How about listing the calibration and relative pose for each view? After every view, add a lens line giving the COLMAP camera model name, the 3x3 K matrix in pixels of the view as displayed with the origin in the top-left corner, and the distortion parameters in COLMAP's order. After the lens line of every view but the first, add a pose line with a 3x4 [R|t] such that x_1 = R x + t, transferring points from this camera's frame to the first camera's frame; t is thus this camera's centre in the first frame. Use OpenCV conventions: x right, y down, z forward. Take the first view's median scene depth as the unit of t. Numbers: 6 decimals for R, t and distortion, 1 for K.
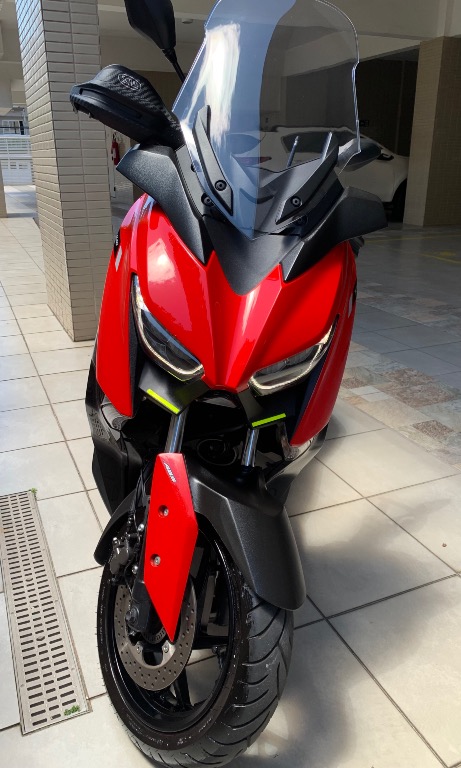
lens RADIAL K [[580.3, 0, 230.5], [0, 580.3, 384.0], [0, 0, 1]] dist [0.002211, 0.001949]
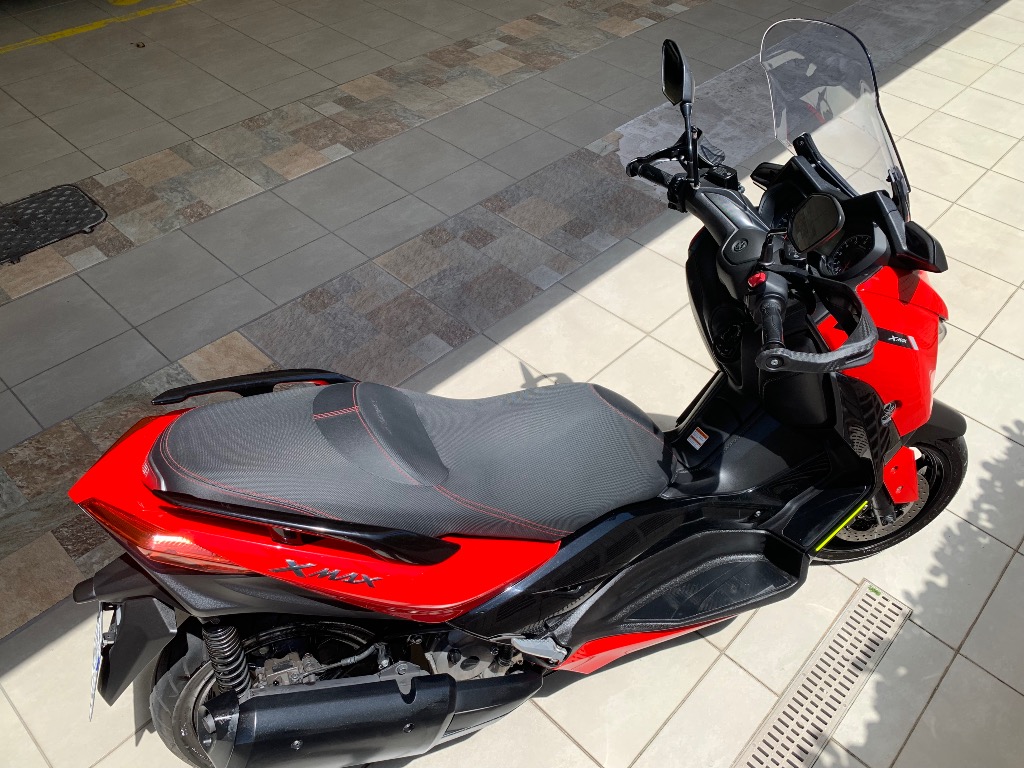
lens RADIAL K [[829.0, 0, 512.0], [0, 829.0, 384.0], [0, 0, 1]] dist [0.000619, -0.000770]
pose [[-0.390867, -0.639634, 0.661885, -0.850835], [0.296571, 0.593225, 0.748418, -1.264578], [-0.871360, 0.488828, -0.042175, 1.503977]]
